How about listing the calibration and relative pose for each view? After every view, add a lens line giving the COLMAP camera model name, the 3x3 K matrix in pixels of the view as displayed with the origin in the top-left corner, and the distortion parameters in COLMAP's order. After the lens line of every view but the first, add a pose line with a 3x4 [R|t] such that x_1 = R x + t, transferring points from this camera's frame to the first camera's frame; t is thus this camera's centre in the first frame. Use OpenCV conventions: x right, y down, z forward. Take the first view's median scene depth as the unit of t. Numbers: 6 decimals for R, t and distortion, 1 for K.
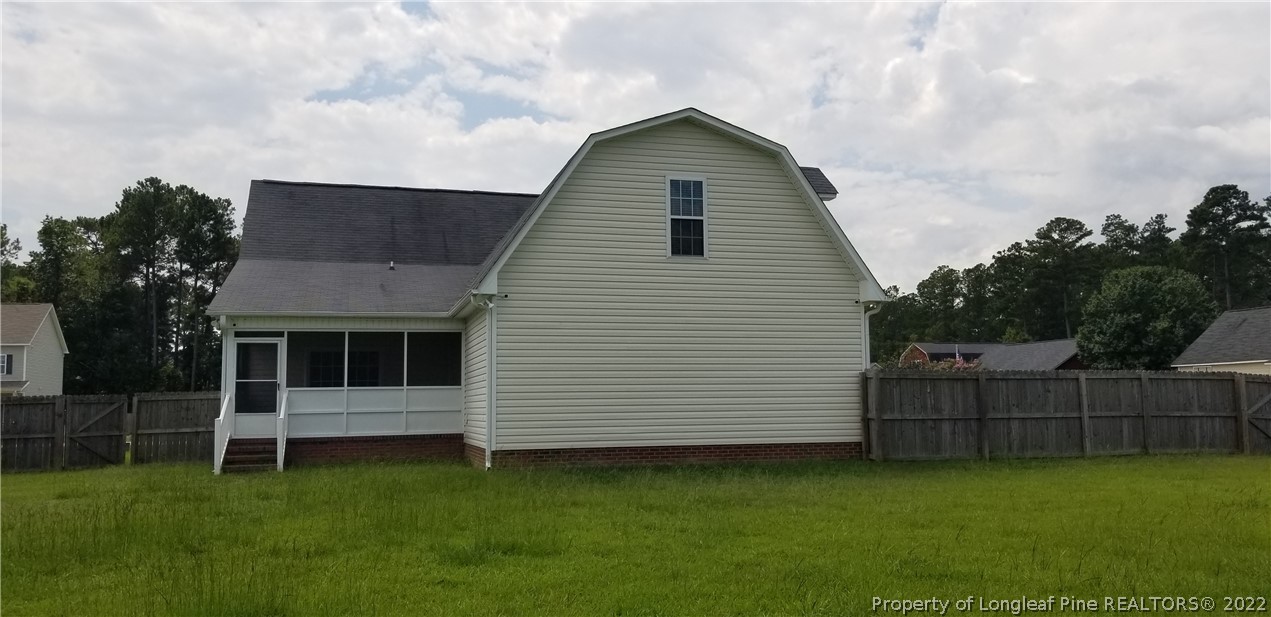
lens RADIAL K [[996.5, 0, 627.7], [0, 996.5, 310.2], [0, 0, 1]] dist [0.055371, -0.093640]
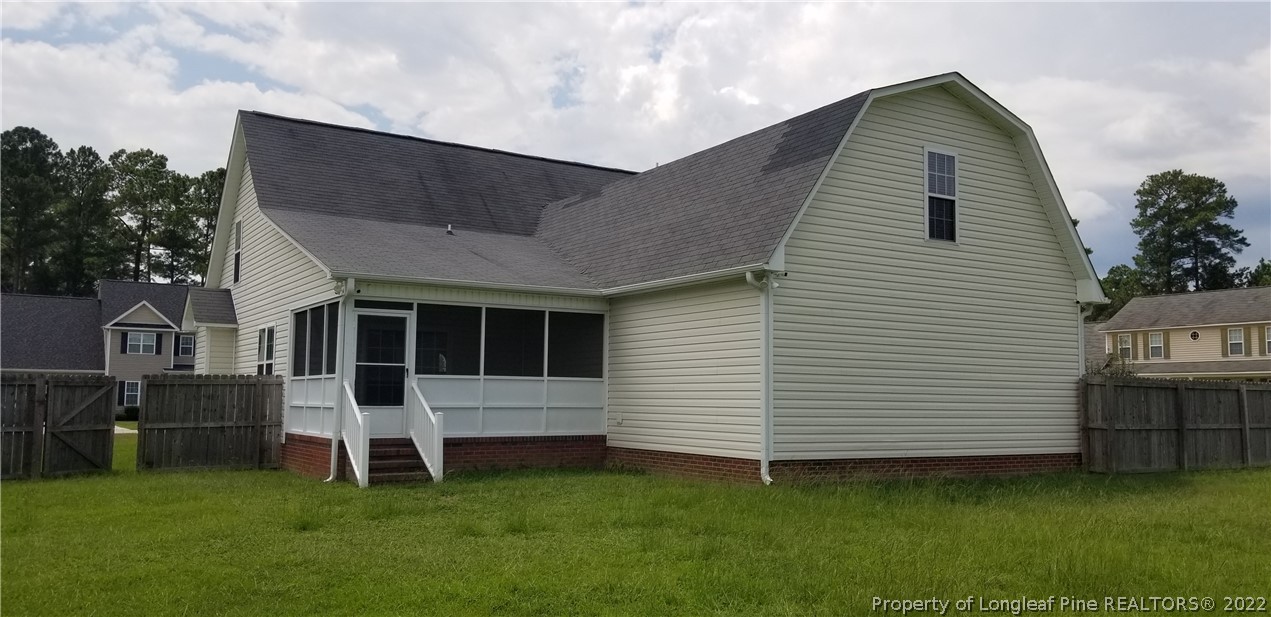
lens RADIAL K [[996.5, 0, 639.9], [0, 996.5, 311.8], [0, 0, 1]] dist [0.055371, -0.093640]
pose [[0.960792, 0.047431, 0.273185, -0.398045], [-0.049720, 0.998762, 0.001459, 0.018867], [-0.272778, -0.014985, 0.961960, 0.204624]]
